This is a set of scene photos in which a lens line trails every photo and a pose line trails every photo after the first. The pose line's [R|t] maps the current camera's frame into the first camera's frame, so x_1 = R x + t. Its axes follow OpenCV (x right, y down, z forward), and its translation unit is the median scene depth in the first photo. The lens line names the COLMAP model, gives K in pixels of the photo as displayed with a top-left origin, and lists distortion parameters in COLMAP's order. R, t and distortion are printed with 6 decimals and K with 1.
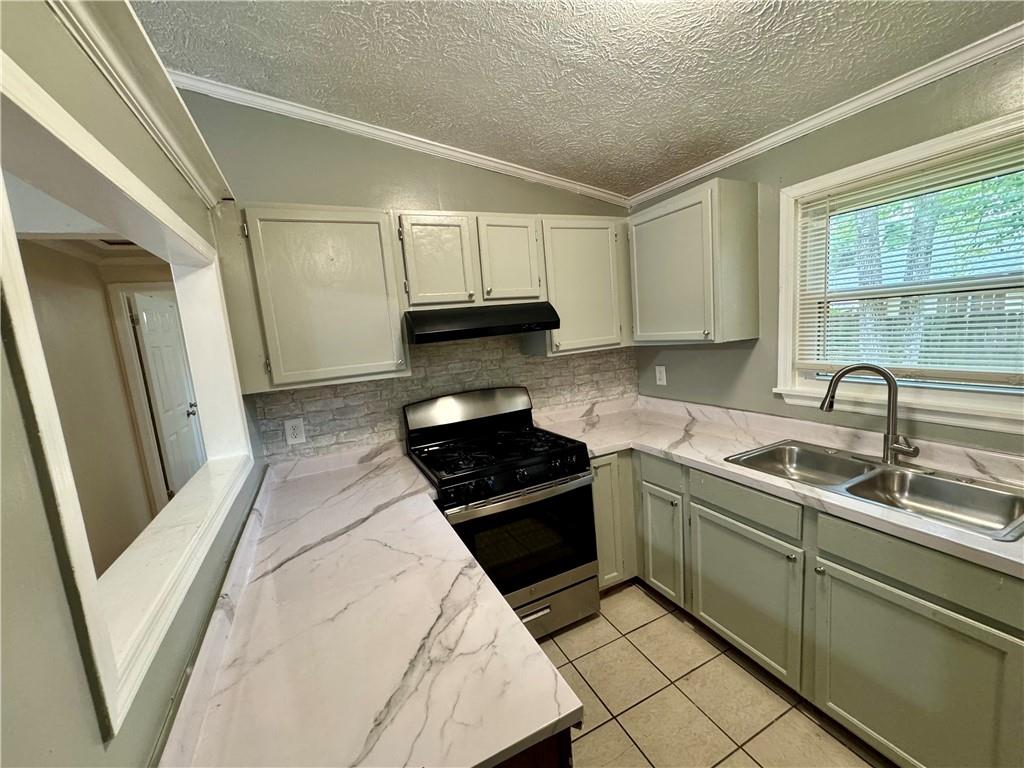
lens RADIAL K [[408.3, 0, 511.6], [0, 408.3, 384.3], [0, 0, 1]] dist [-0.007029, 0.001498]
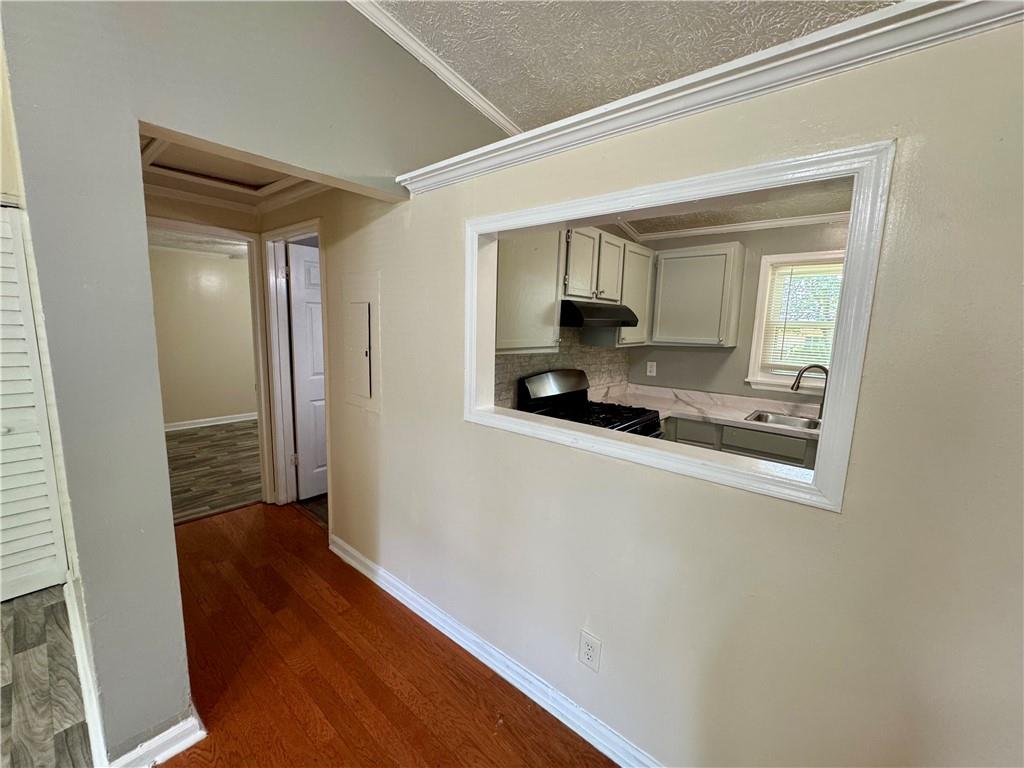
lens RADIAL K [[408.3, 0, 510.5], [0, 408.3, 386.4], [0, 0, 1]] dist [-0.007029, 0.001498]
pose [[0.906281, 0.044111, 0.420368, -0.852642], [-0.044740, 0.998964, -0.008370, 0.094486], [-0.420302, -0.011222, 0.907315, -0.053678]]
